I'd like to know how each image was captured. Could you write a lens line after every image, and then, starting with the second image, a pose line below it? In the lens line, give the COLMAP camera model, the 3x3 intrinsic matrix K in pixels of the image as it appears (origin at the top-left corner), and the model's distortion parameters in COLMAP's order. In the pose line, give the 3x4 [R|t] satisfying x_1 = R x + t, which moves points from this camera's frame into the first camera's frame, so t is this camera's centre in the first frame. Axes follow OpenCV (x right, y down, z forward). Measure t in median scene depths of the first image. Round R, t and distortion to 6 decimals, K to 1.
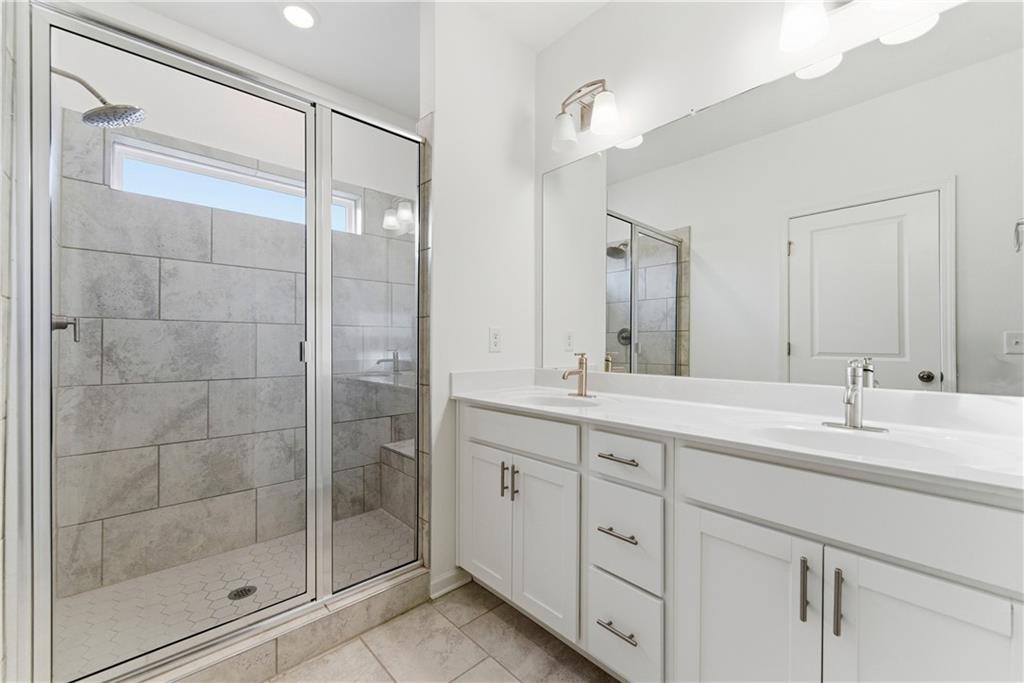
lens RADIAL K [[416.8, 0, 515.3], [0, 416.8, 344.5], [0, 0, 1]] dist [-0.013010, -0.000680]
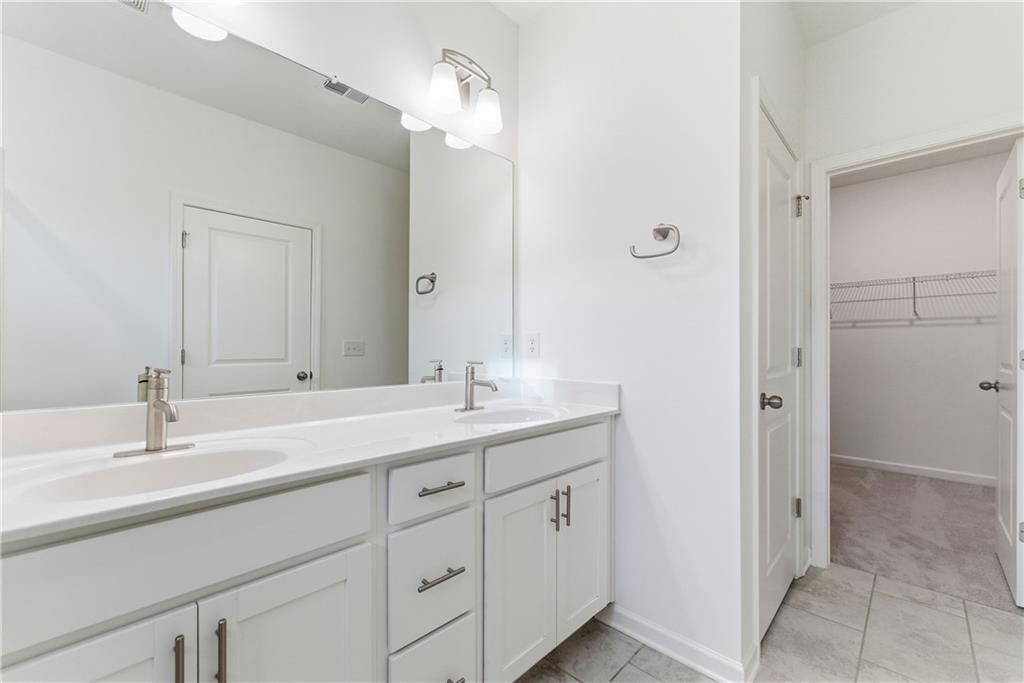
lens RADIAL K [[416.8, 0, 515.3], [0, 416.8, 344.5], [0, 0, 1]] dist [-0.013010, -0.000680]
pose [[-0.050883, 0.007764, 0.998674, -0.478221], [0.010166, 0.999922, -0.007256, -0.002854], [-0.998653, 0.009783, -0.050958, 0.720488]]
